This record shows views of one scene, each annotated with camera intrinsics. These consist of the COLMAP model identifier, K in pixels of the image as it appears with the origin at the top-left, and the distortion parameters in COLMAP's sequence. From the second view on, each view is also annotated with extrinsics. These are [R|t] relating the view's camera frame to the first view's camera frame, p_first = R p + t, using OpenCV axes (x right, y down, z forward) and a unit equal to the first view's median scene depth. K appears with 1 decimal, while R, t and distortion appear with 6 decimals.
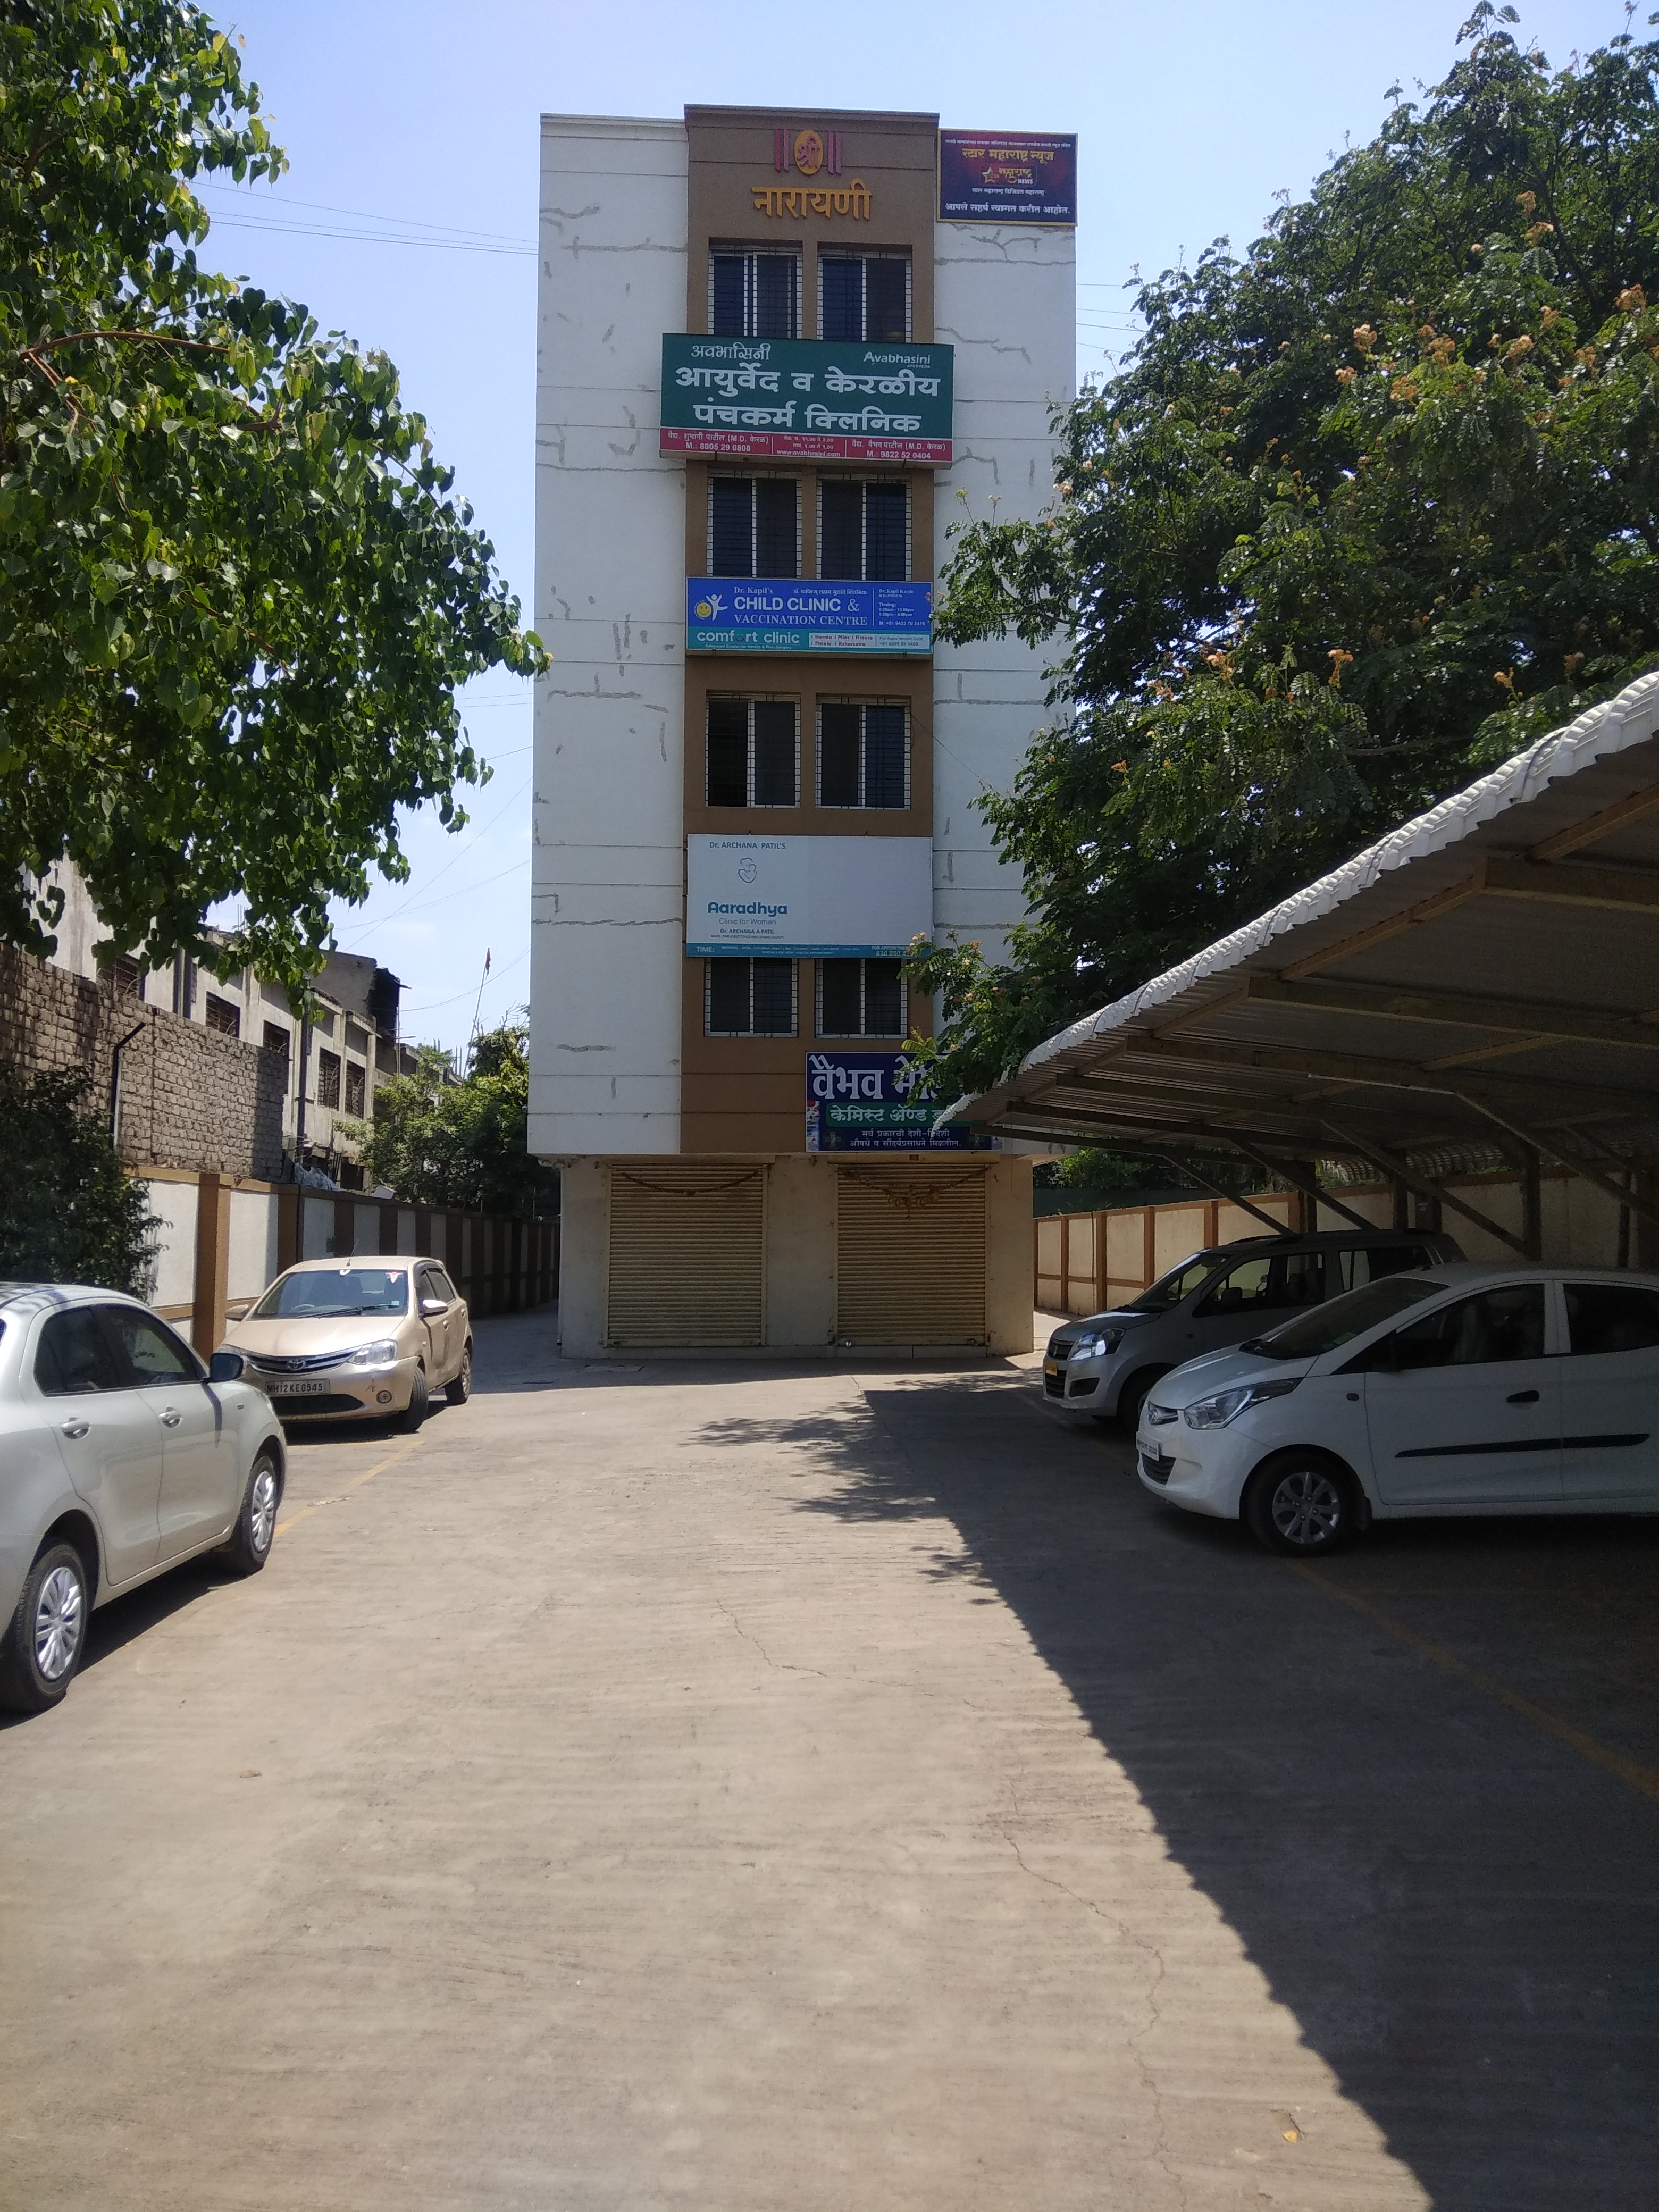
lens RADIAL K [[1556.0, 0, 819.2], [0, 1556.0, 1098.4], [0, 0, 1]] dist [0.142211, -0.216954]
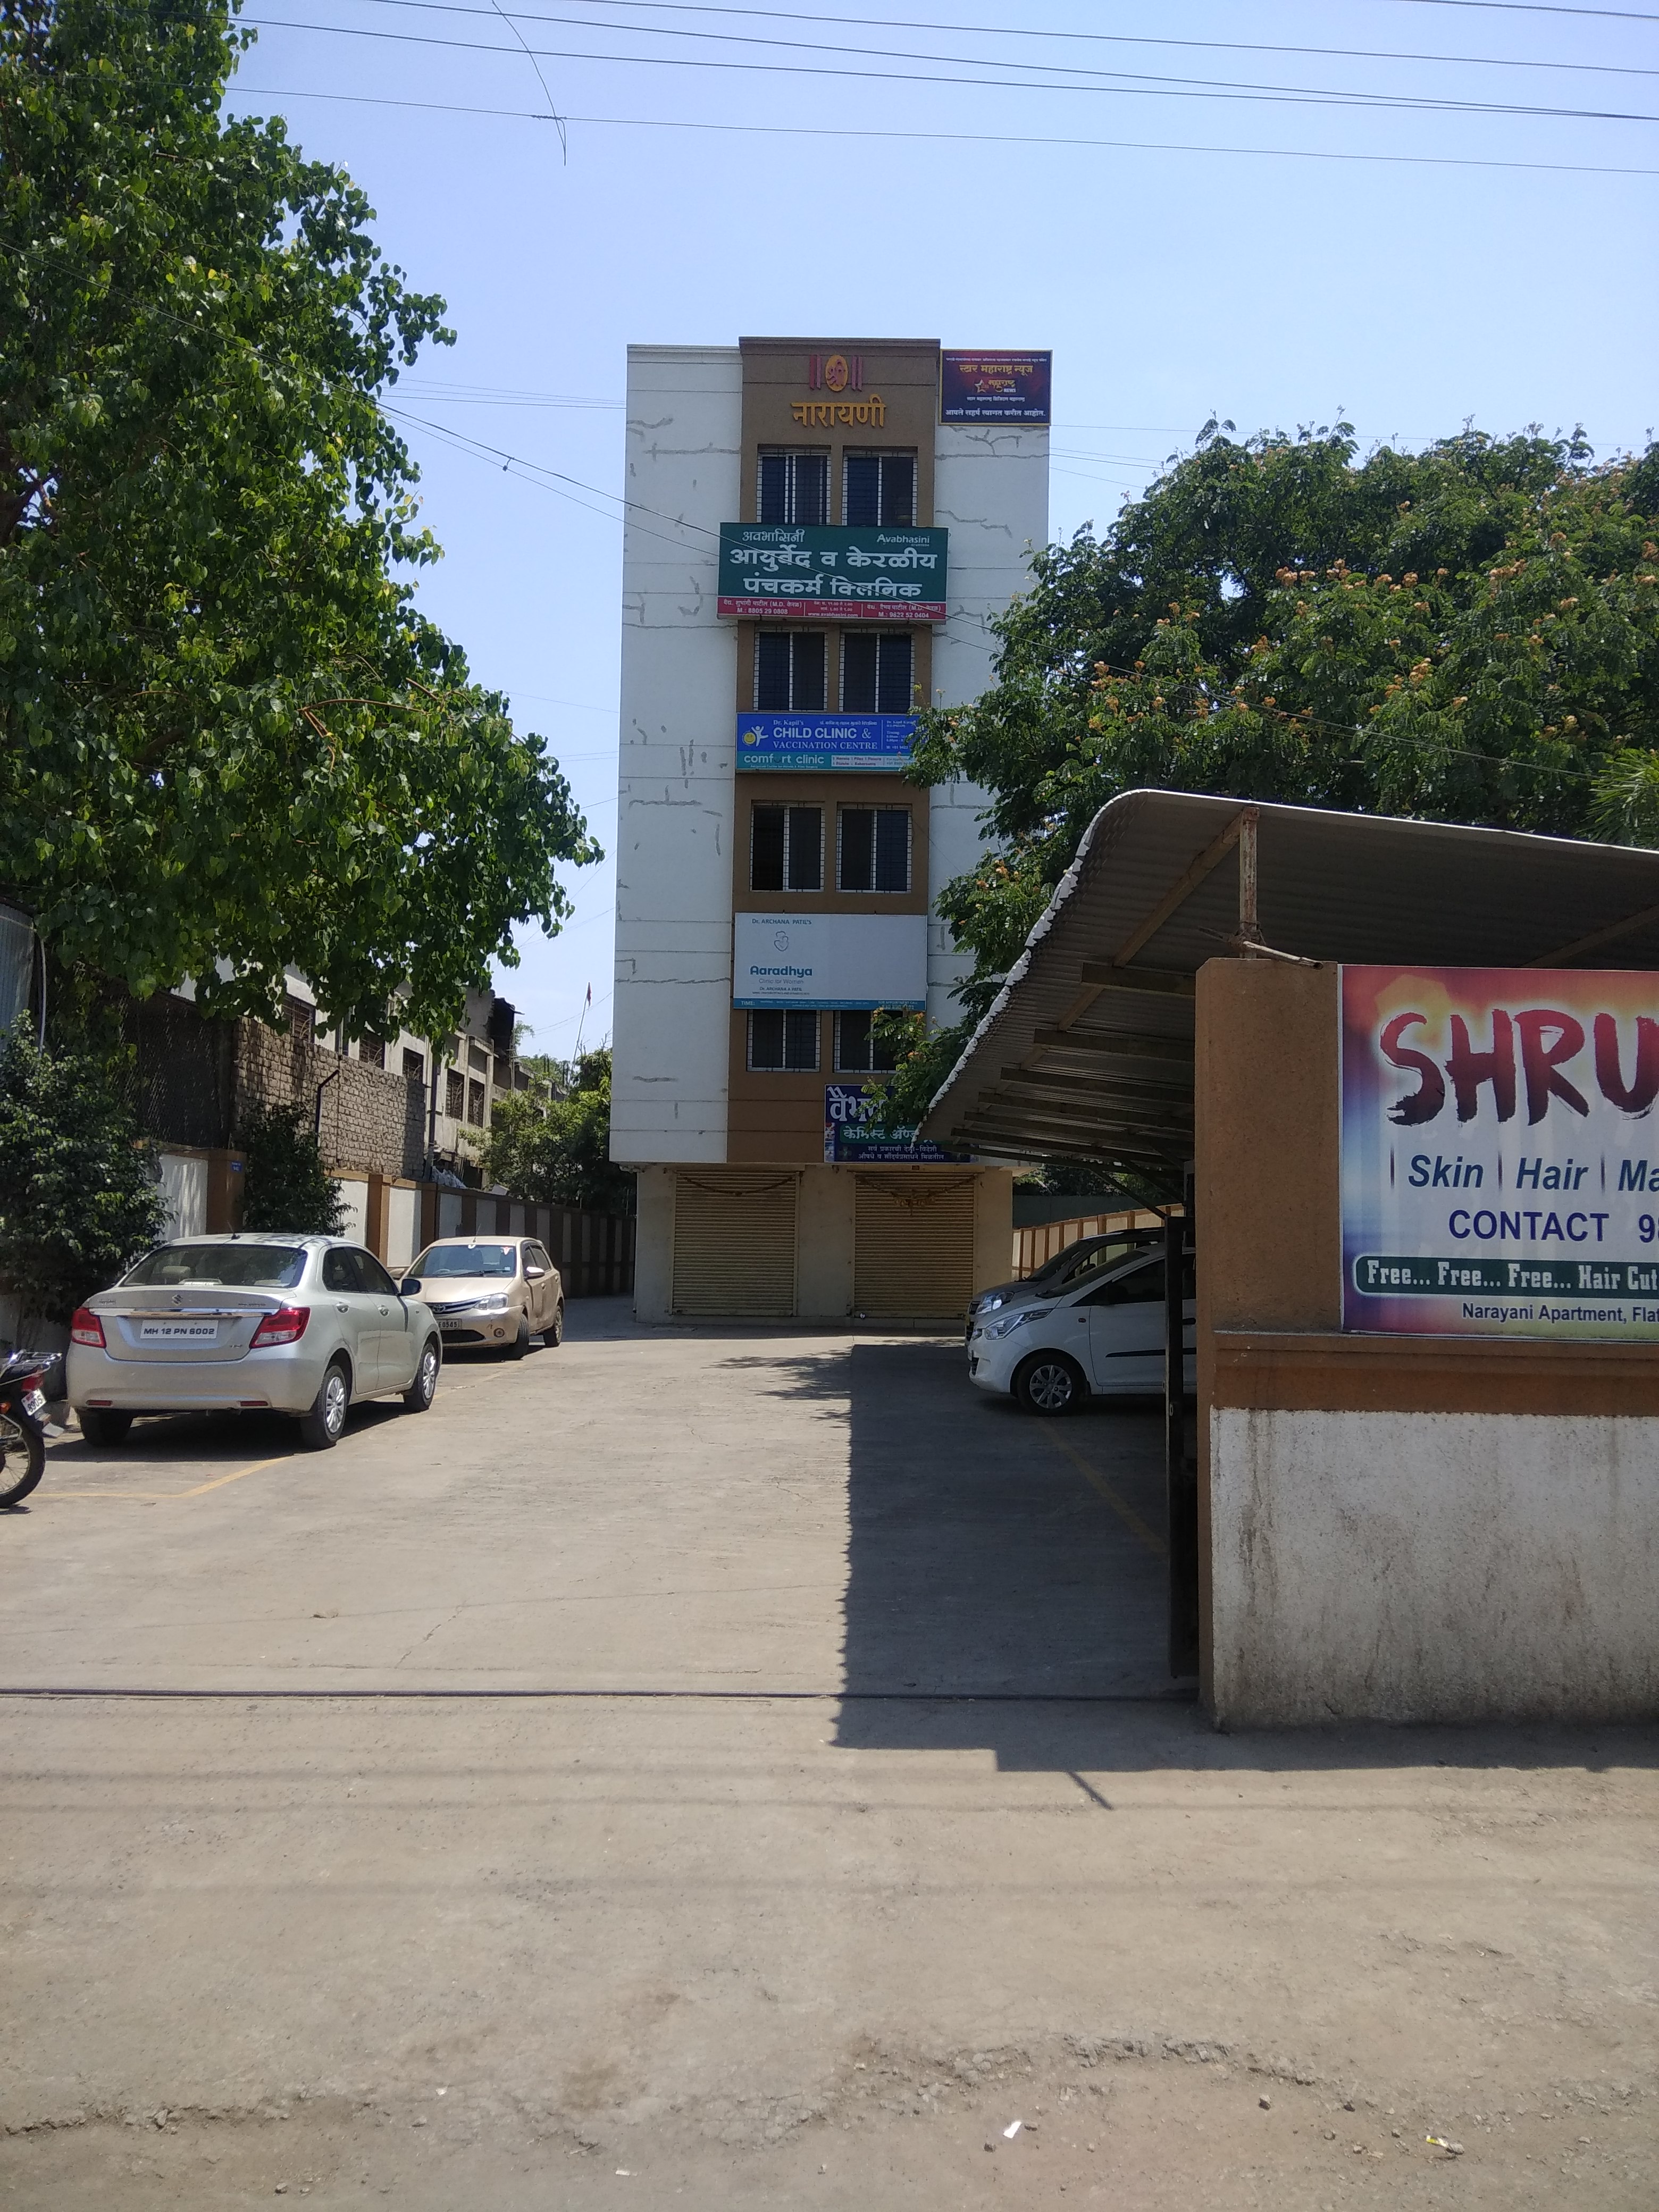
lens RADIAL K [[1559.4, 0, 838.7], [0, 1559.4, 1109.7], [0, 0, 1]] dist [0.115054, -0.166109]
pose [[0.998316, 0.008737, -0.057350, 0.074217], [-0.008489, 0.999954, 0.004562, -0.014403], [0.057387, -0.004068, 0.998344, -0.268556]]
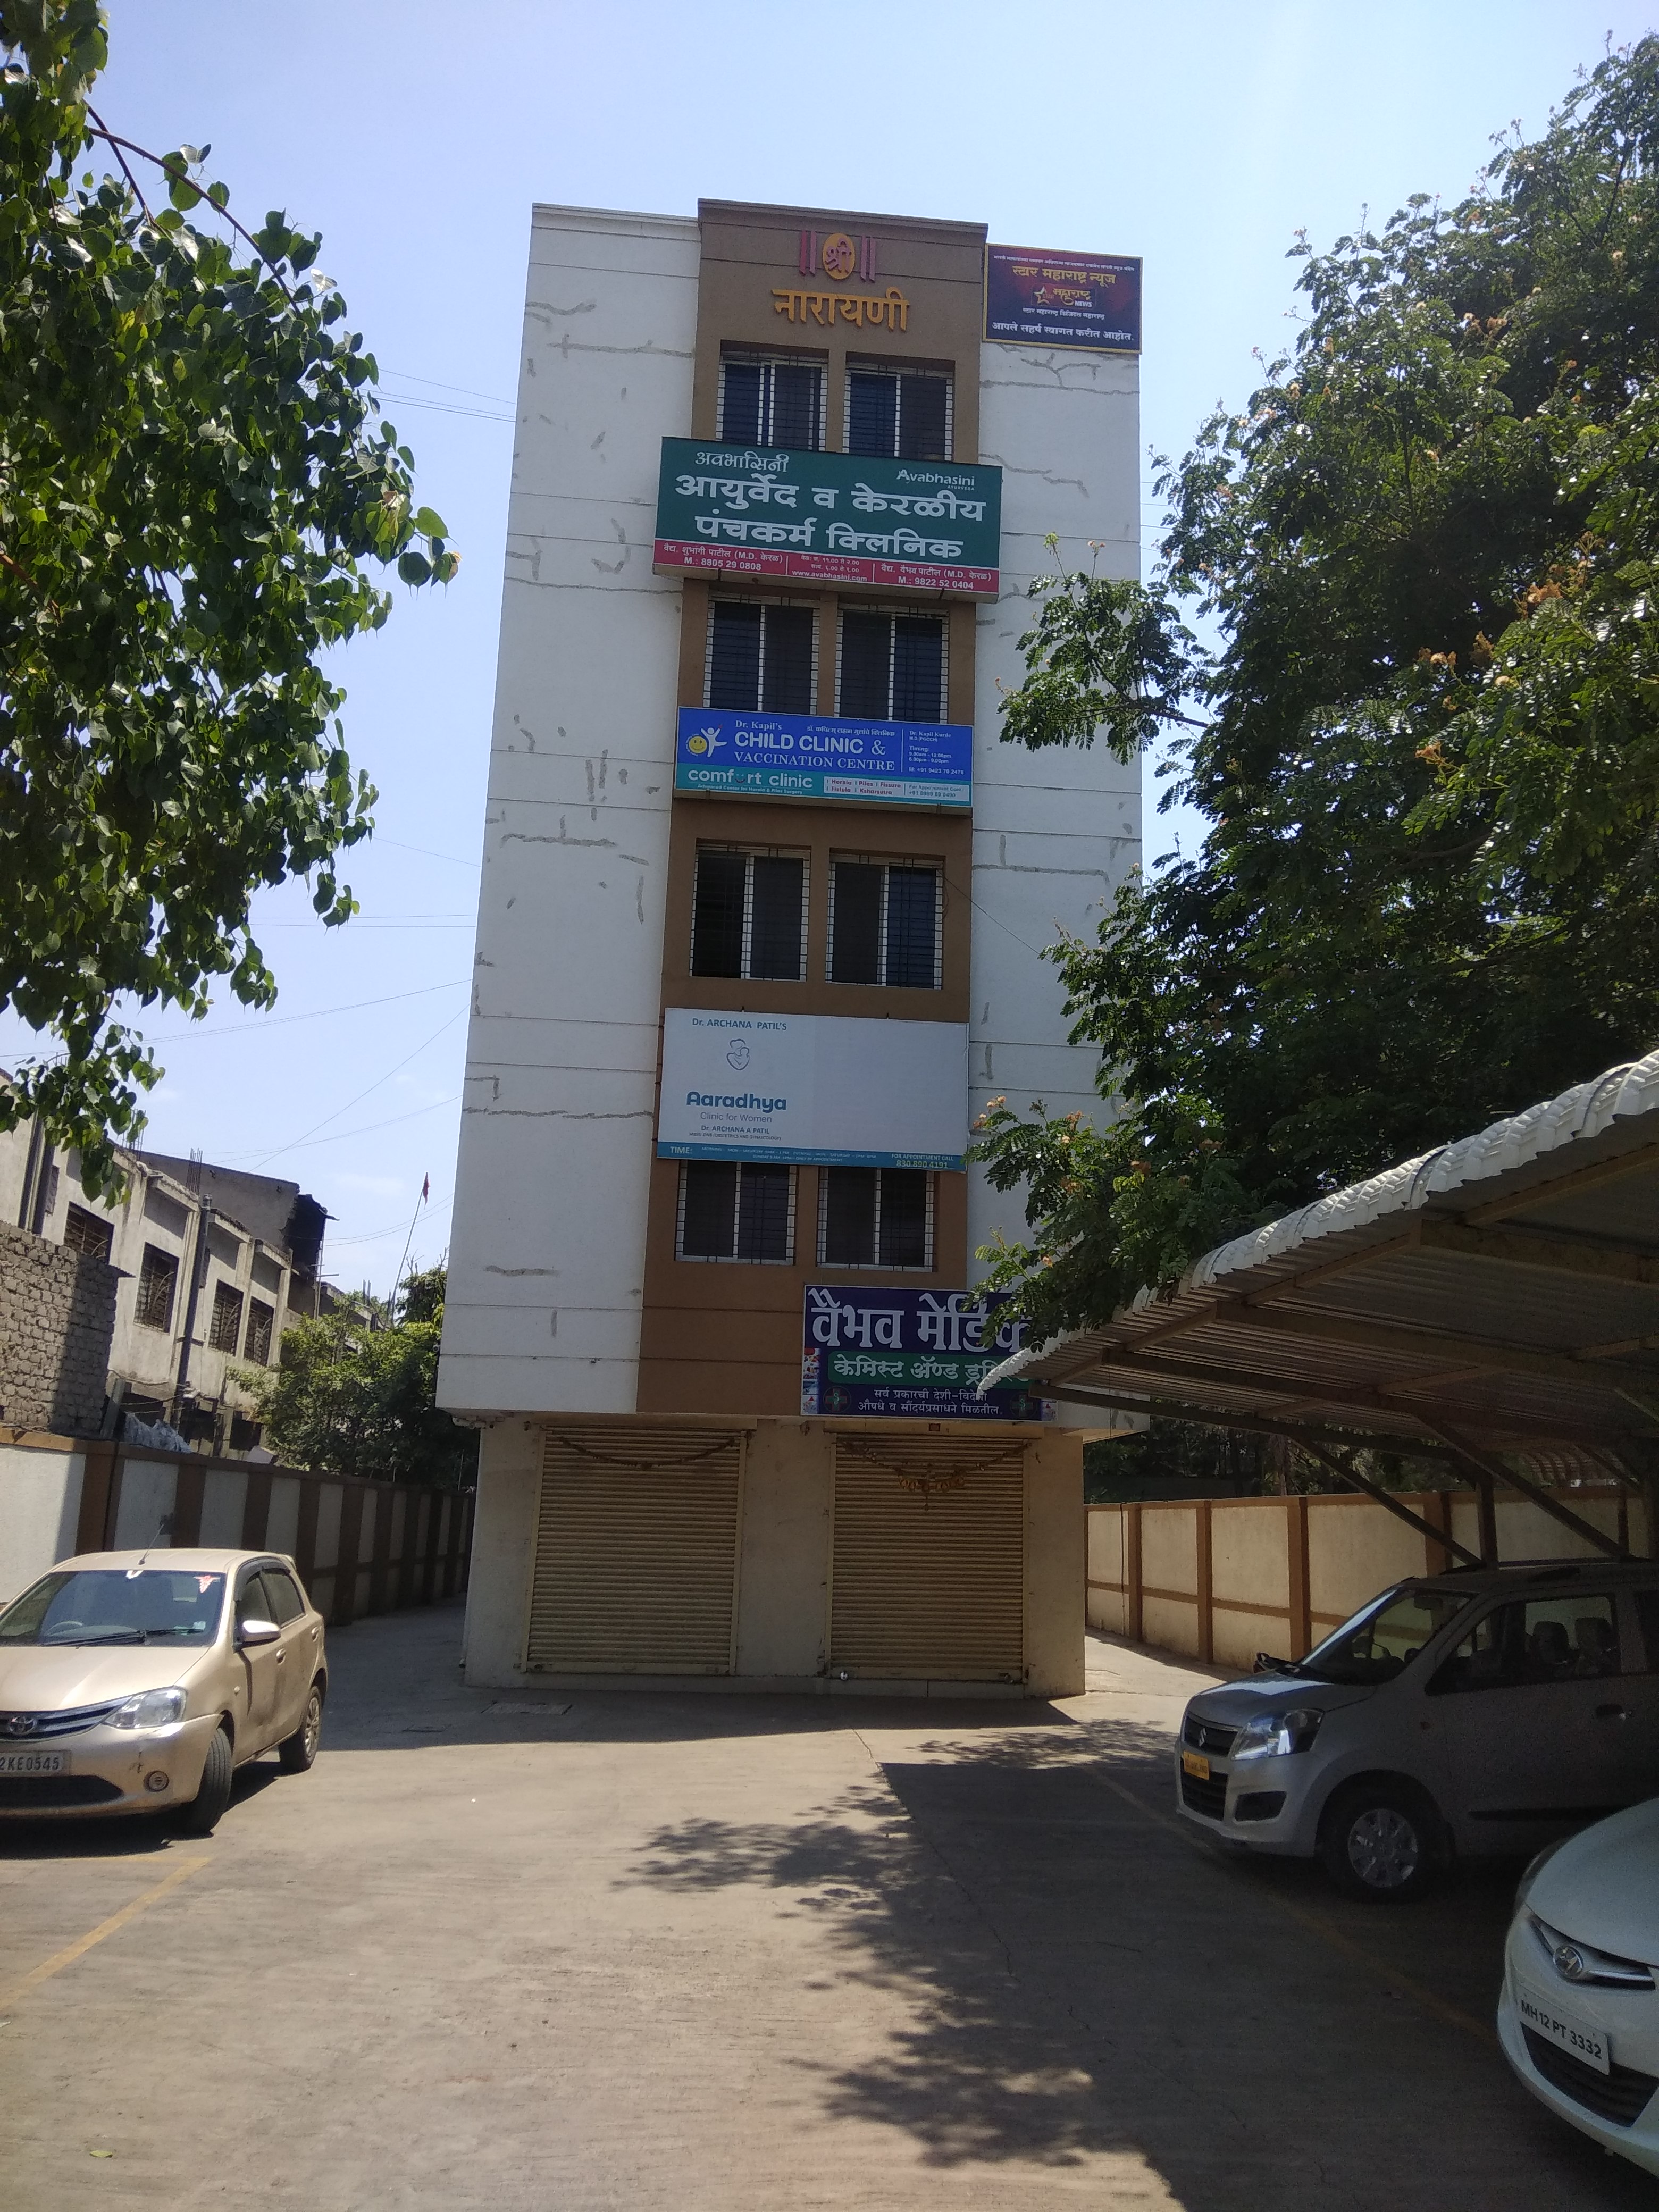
lens RADIAL K [[1568.9, 0, 826.5], [0, 1568.9, 1134.7], [0, 0, 1]] dist [0.113452, -0.155310]
pose [[0.999078, 0.034421, 0.025650, -0.019730], [-0.030285, 0.988654, -0.147129, 0.011224], [-0.030423, 0.146216, 0.988785, 0.207627]]
